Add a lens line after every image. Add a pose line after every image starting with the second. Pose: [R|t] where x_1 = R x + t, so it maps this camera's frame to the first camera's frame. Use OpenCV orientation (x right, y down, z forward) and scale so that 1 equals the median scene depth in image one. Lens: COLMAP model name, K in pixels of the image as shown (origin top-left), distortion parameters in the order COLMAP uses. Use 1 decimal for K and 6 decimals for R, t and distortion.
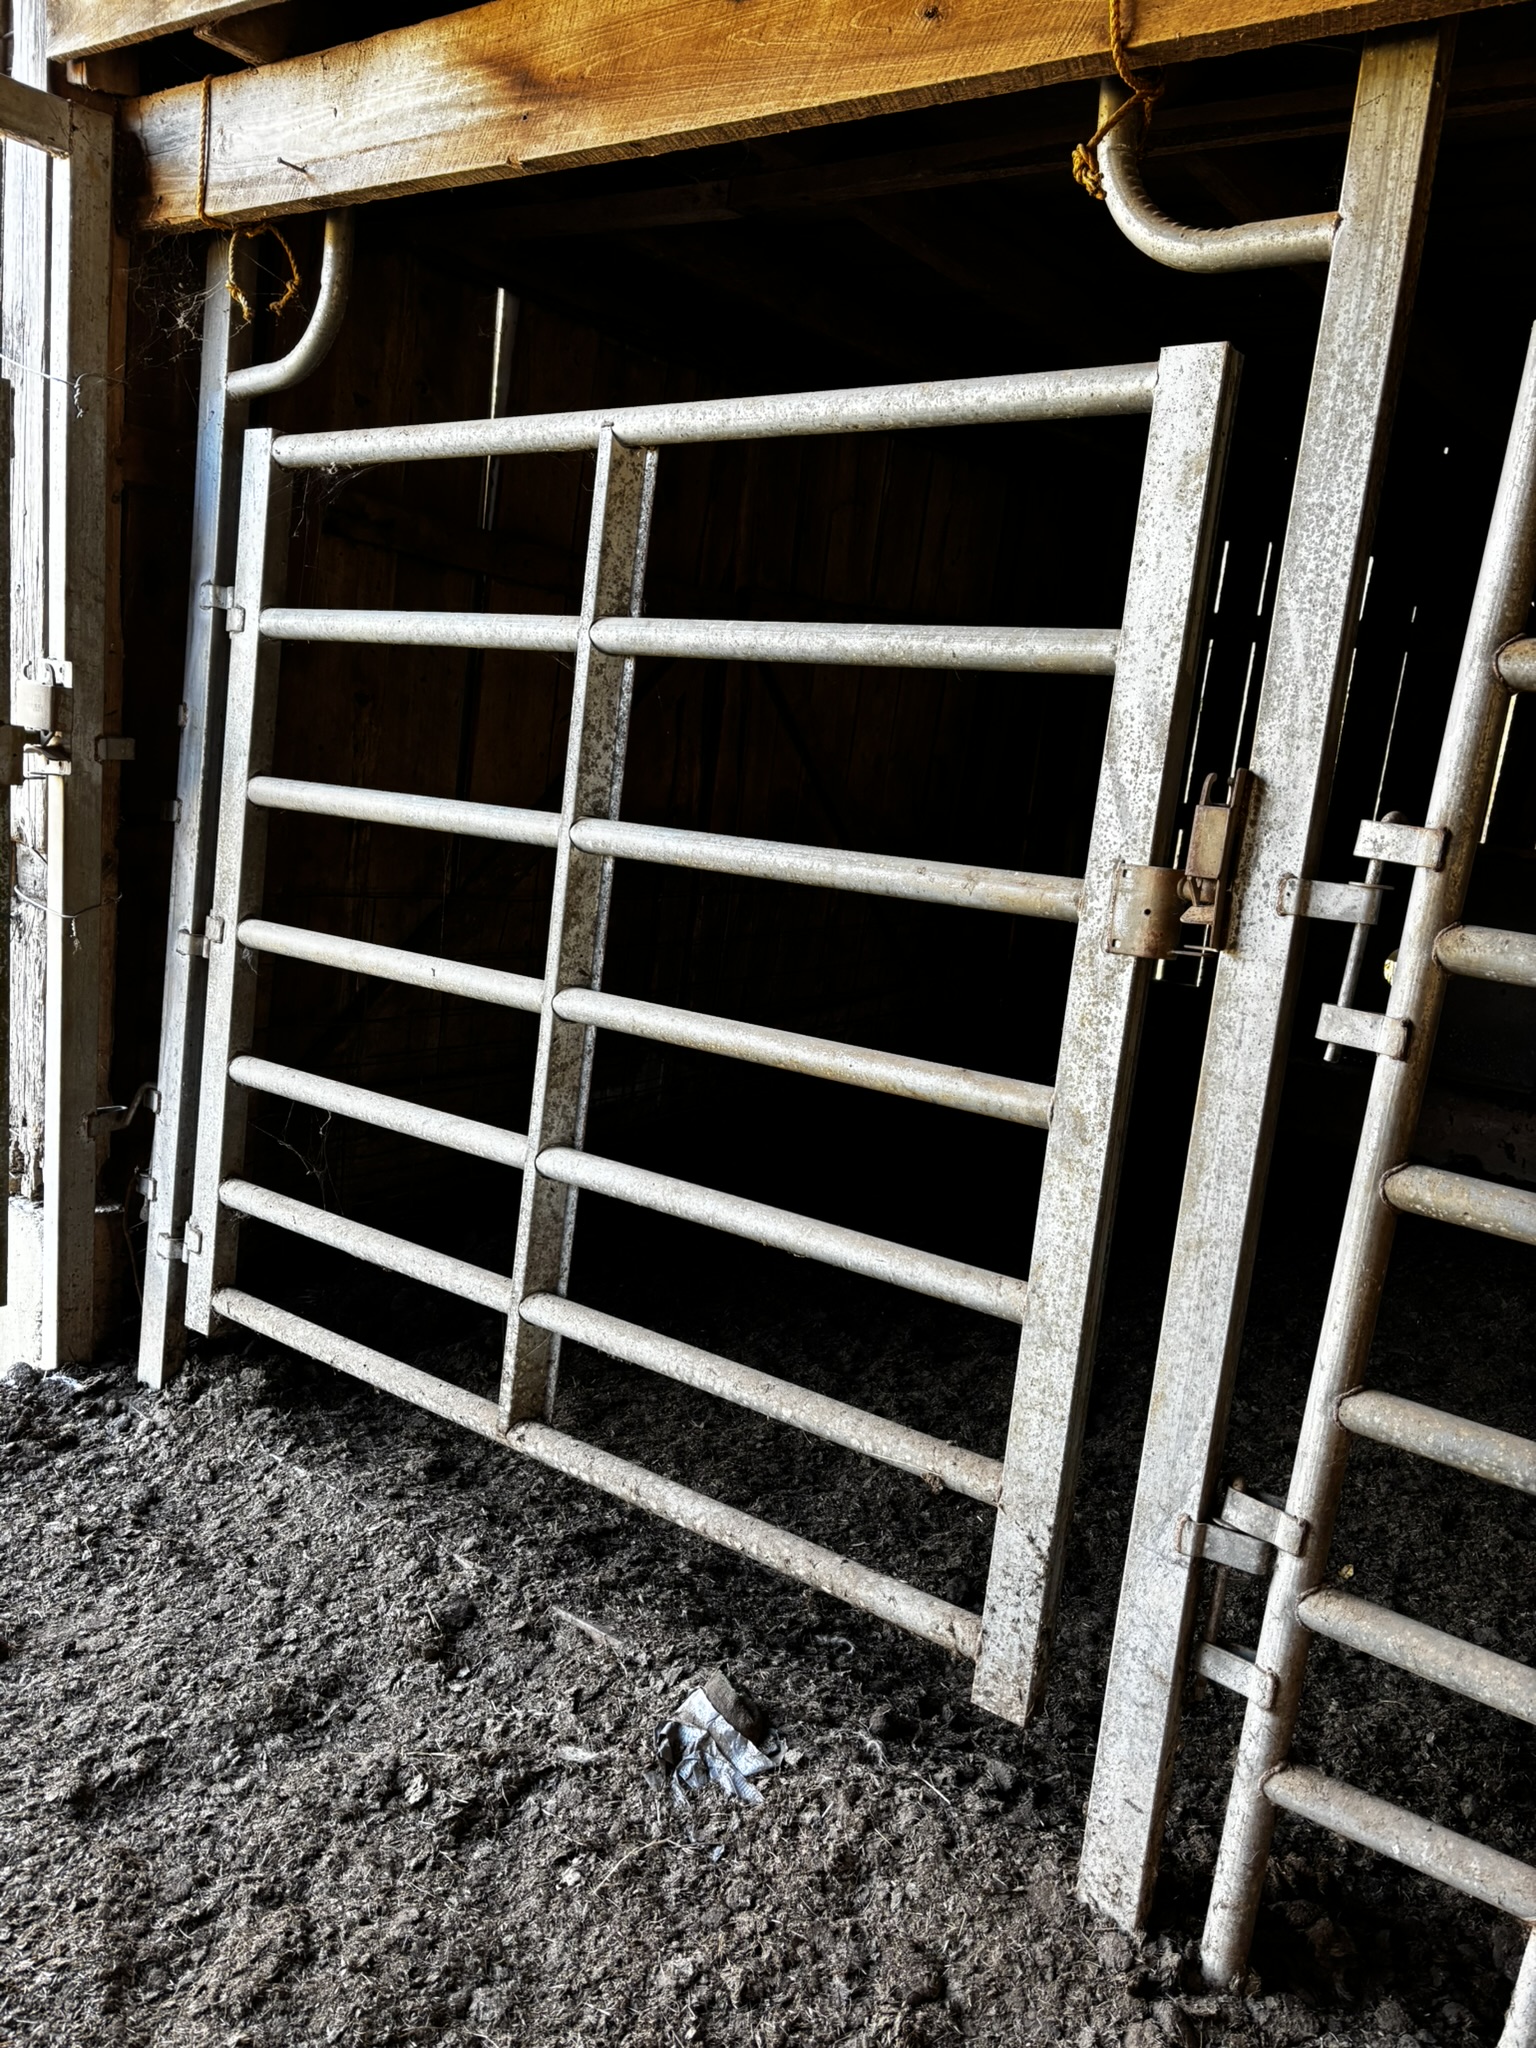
lens RADIAL K [[1518.5, 0, 771.3], [0, 1518.5, 1023.3], [0, 0, 1]] dist [0.030261, -0.042351]
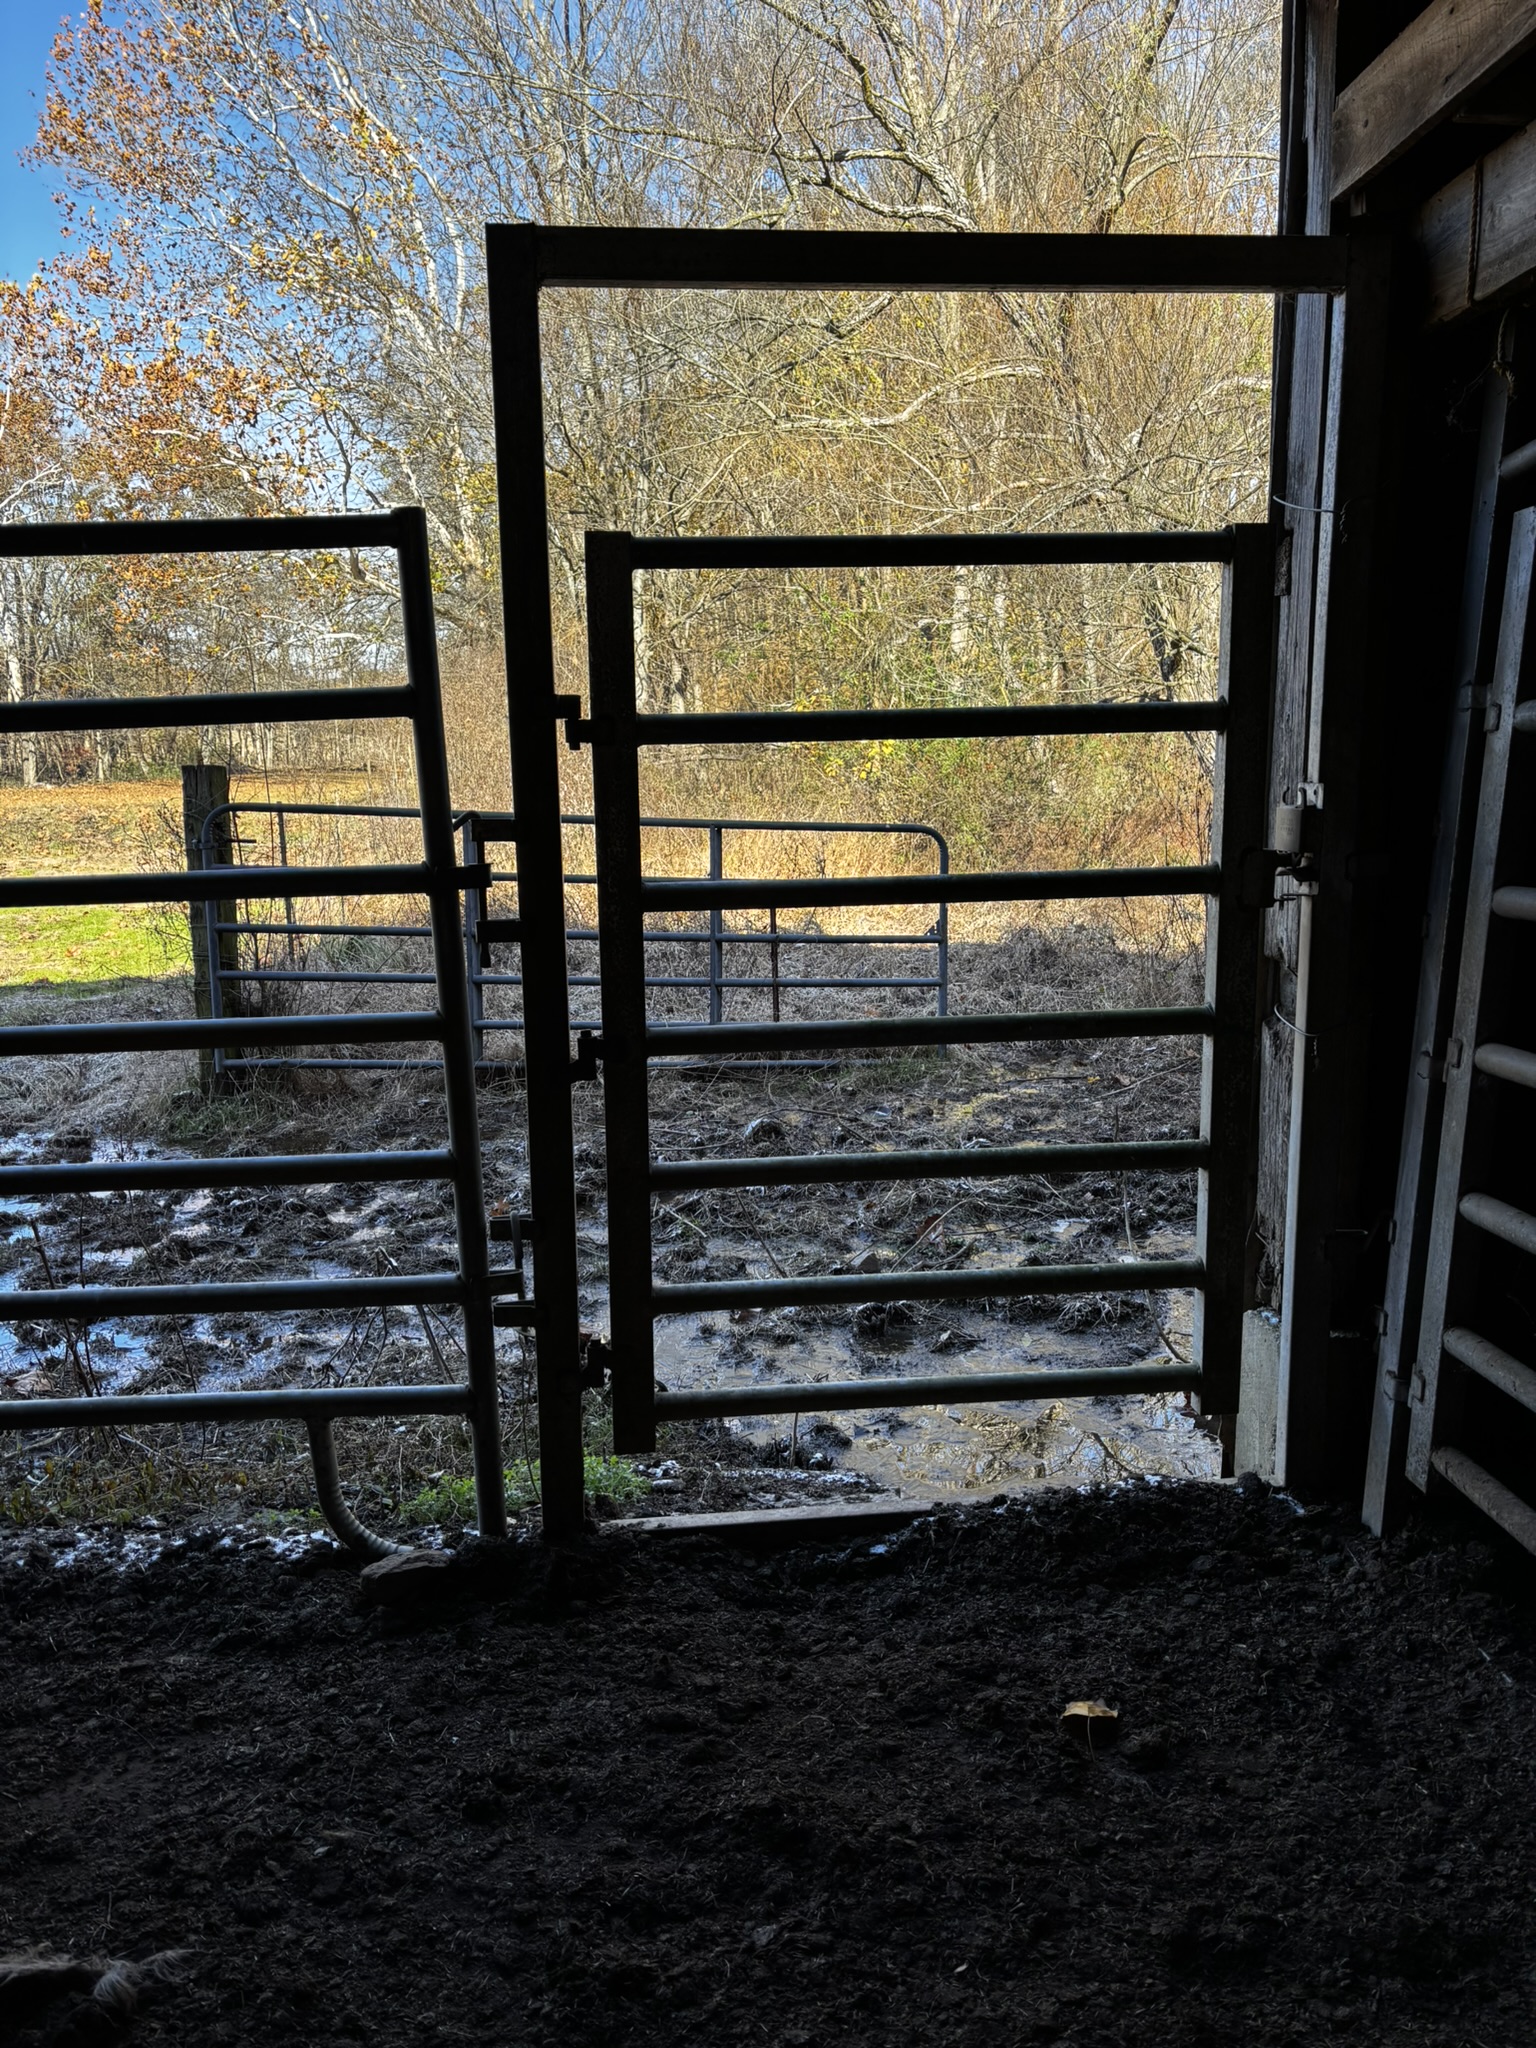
lens RADIAL K [[1518.5, 0, 767.9], [0, 1518.5, 1018.6], [0, 0, 1]] dist [0.030261, -0.042351]
pose [[0.634446, 0.015338, -0.772815, 0.087815], [-0.067143, 0.997118, -0.035332, -0.022125], [0.770045, 0.074305, 0.633647, 0.093487]]
